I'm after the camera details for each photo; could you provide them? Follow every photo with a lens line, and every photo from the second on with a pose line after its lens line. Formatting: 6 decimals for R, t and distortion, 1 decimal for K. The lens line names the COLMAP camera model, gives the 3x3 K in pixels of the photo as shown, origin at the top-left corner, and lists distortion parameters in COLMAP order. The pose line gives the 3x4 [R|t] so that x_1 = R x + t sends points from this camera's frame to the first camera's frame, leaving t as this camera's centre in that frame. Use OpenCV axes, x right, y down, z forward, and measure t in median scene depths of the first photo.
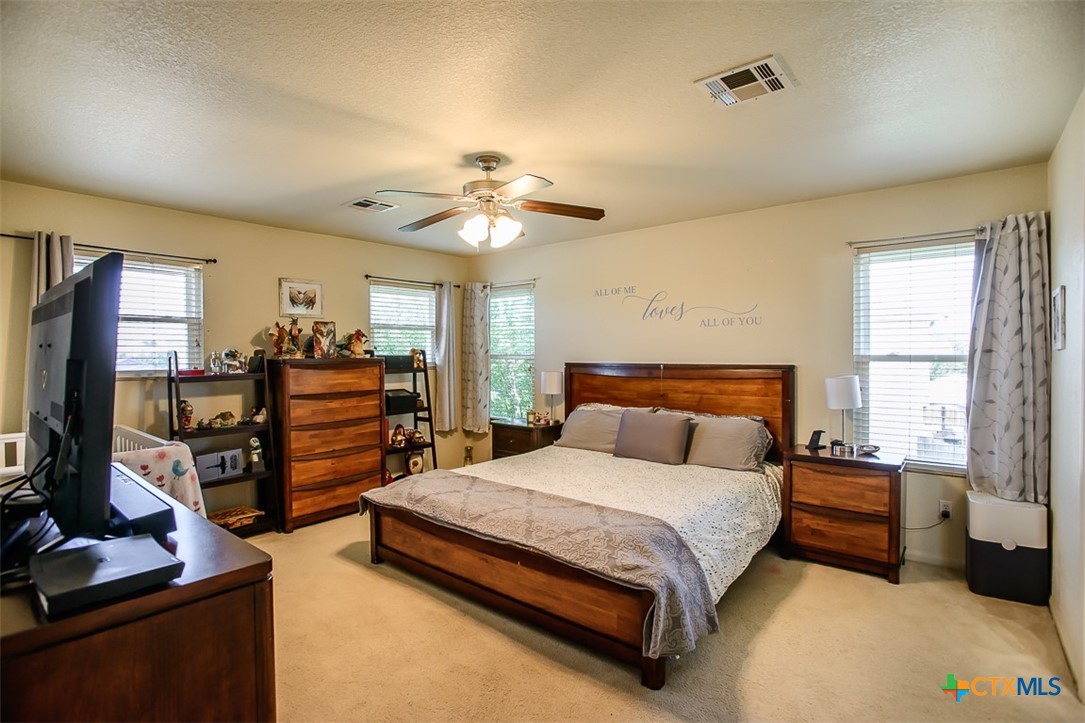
lens RADIAL K [[525.6, 0, 542.5], [0, 525.6, 361.5], [0, 0, 1]] dist [-0.044626, 0.000410]
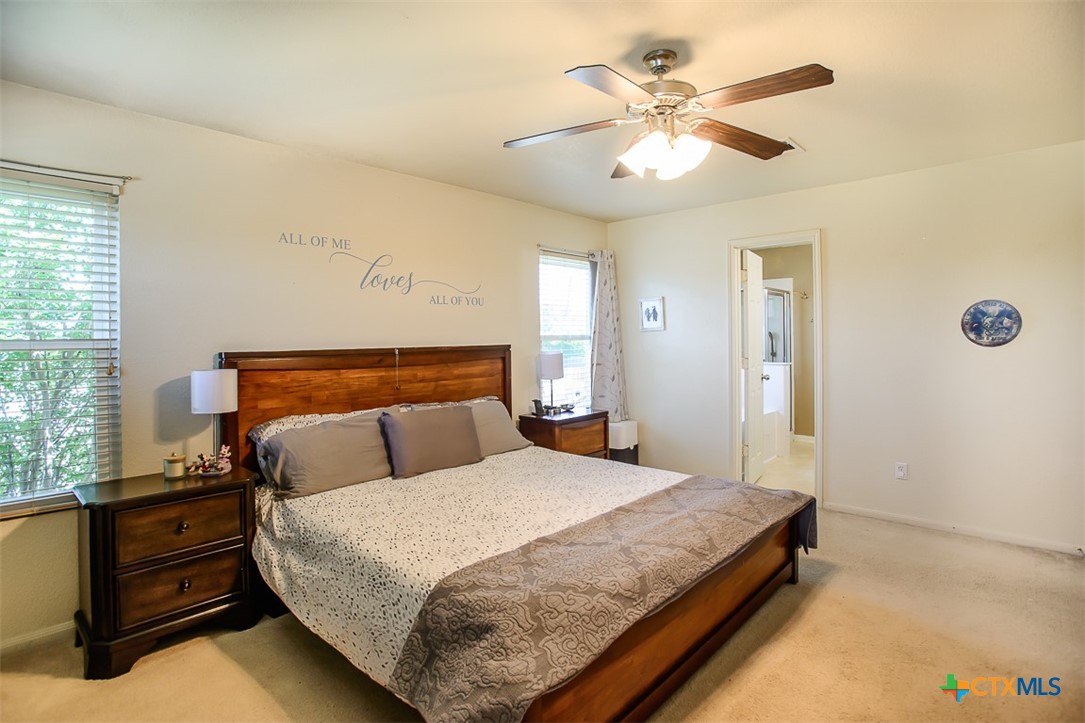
lens RADIAL K [[536.7, 0, 542.7], [0, 536.7, 338.7], [0, 0, 1]] dist [-0.049154, 0.000029]
pose [[0.056376, 0.004622, 0.998399, -0.587018], [0.035994, 0.999330, -0.006659, 0.003797], [-0.997761, 0.036312, 0.056172, 0.787004]]
